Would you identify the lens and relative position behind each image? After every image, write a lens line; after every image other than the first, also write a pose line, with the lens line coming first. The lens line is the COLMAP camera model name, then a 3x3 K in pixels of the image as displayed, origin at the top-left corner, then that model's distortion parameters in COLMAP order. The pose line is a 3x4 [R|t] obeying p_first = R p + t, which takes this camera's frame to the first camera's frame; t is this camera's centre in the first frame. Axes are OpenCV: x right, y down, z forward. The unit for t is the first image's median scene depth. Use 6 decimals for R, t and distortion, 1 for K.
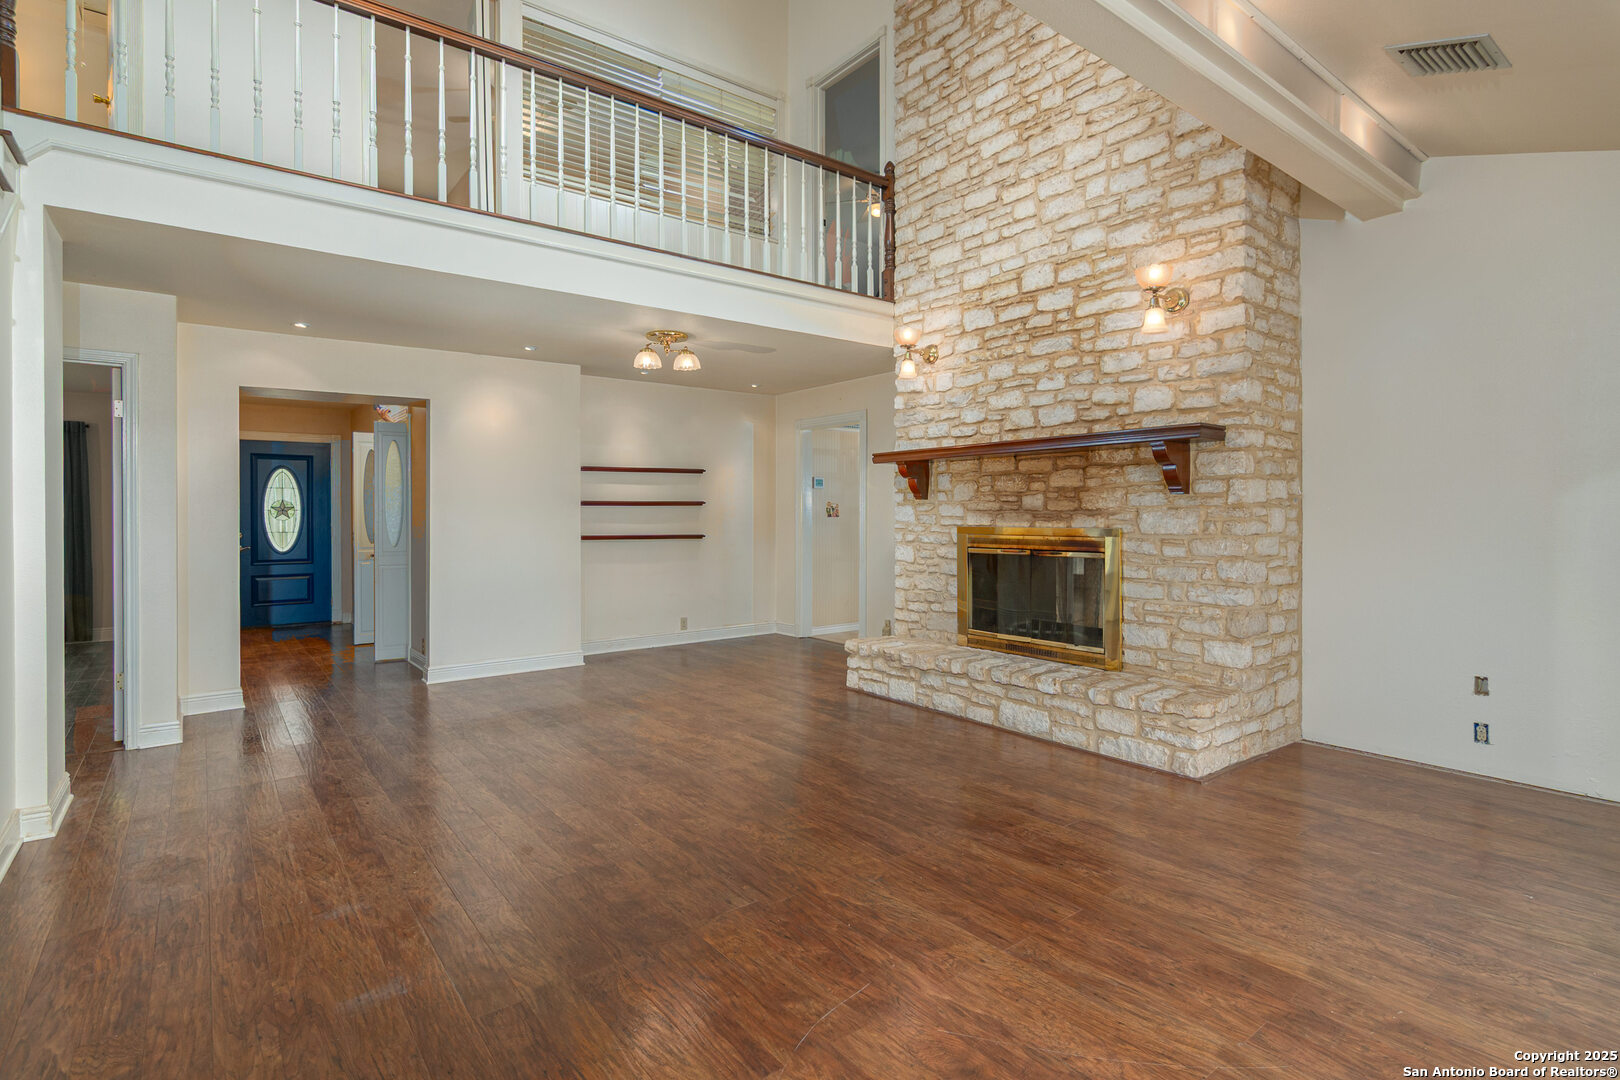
lens RADIAL K [[792.9, 0, 808.6], [0, 792.9, 515.8], [0, 0, 1]] dist [0.000380, -0.000480]
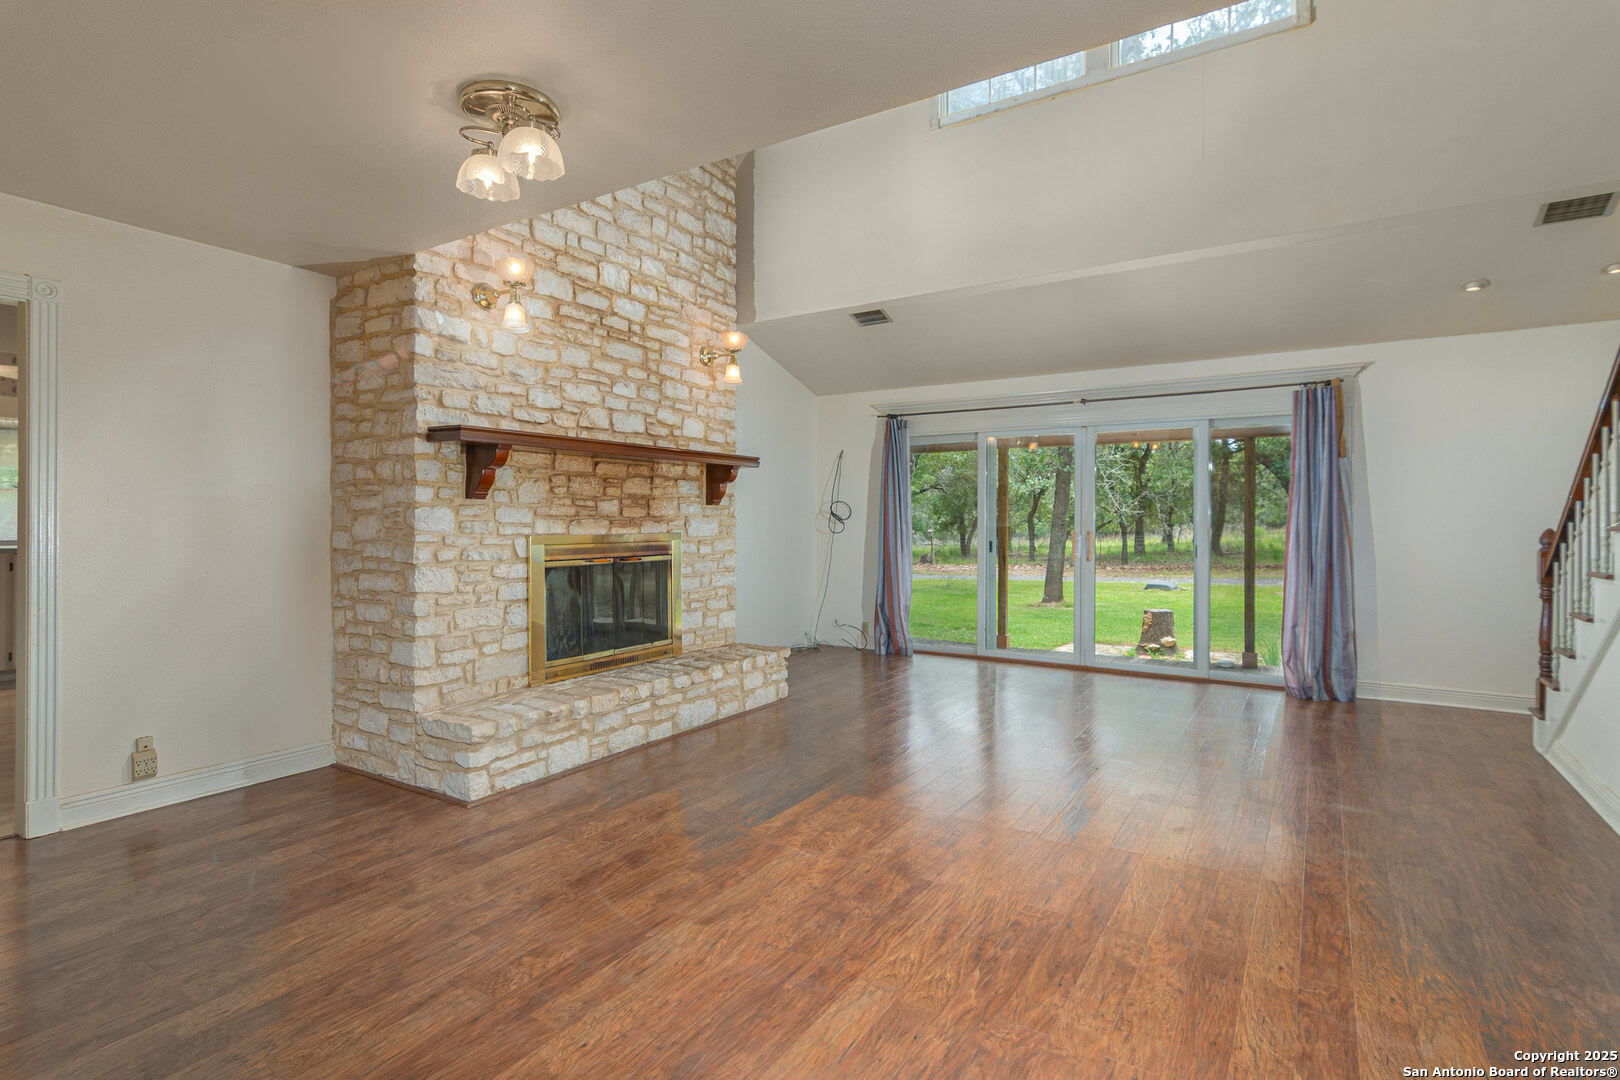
lens RADIAL K [[838.7, 0, 815.3], [0, 838.7, 518.2], [0, 0, 1]] dist [0.000712, -0.000901]
pose [[-0.369786, 0.007375, 0.929088, -0.765215], [0.004039, 0.999972, -0.006330, 0.002569], [-0.929108, 0.001412, -0.369805, 1.167211]]
